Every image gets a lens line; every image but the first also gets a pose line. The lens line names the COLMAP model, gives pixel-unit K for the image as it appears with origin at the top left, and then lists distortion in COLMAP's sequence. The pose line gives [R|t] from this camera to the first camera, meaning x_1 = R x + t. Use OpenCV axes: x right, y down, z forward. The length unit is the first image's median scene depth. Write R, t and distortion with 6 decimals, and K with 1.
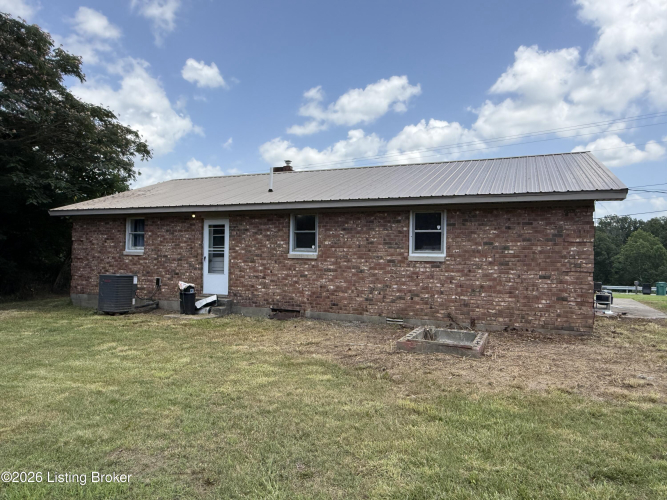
lens RADIAL K [[443.9, 0, 333.5], [0, 443.9, 250.0], [0, 0, 1]] dist [-0.001099, -0.000150]
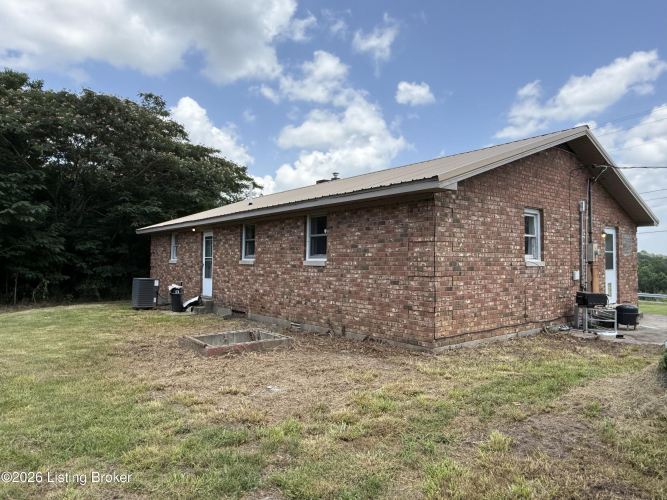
lens RADIAL K [[443.9, 0, 333.5], [0, 443.9, 250.0], [0, 0, 1]] dist [-0.001099, -0.000150]
pose [[0.887664, -0.021781, -0.459977, 0.688001], [0.009970, 0.999556, -0.028092, 0.017851], [0.460384, 0.020350, 0.887486, 0.137623]]
